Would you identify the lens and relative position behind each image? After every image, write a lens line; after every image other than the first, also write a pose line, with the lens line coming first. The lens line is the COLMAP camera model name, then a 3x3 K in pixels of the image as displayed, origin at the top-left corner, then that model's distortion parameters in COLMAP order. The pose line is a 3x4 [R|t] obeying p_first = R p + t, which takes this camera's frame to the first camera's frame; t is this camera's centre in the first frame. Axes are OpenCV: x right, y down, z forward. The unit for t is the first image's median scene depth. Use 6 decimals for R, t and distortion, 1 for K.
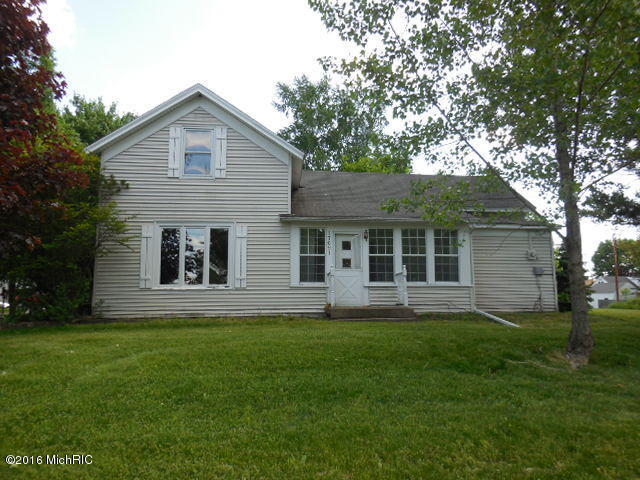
lens RADIAL K [[478.5, 0, 320.2], [0, 478.5, 240.4], [0, 0, 1]] dist [0.008046, -0.006799]
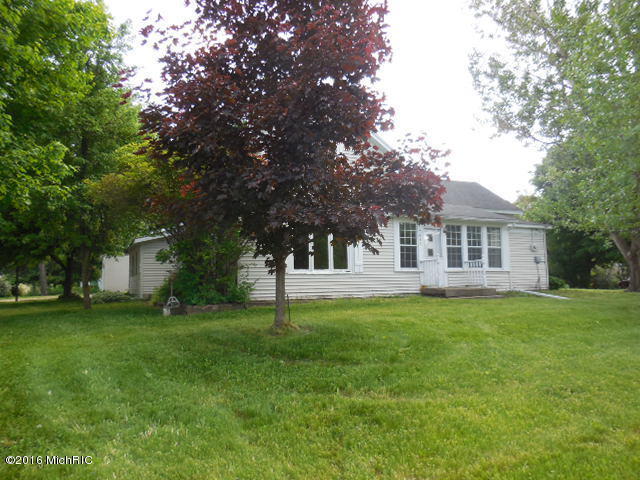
lens RADIAL K [[478.5, 0, 320.1], [0, 478.5, 242.4], [0, 0, 1]] dist [0.008046, -0.006799]
pose [[0.942092, 0.018607, 0.334839, -0.625189], [-0.029287, 0.999210, 0.026875, -0.003130], [-0.334074, -0.035125, 0.941892, -0.061817]]
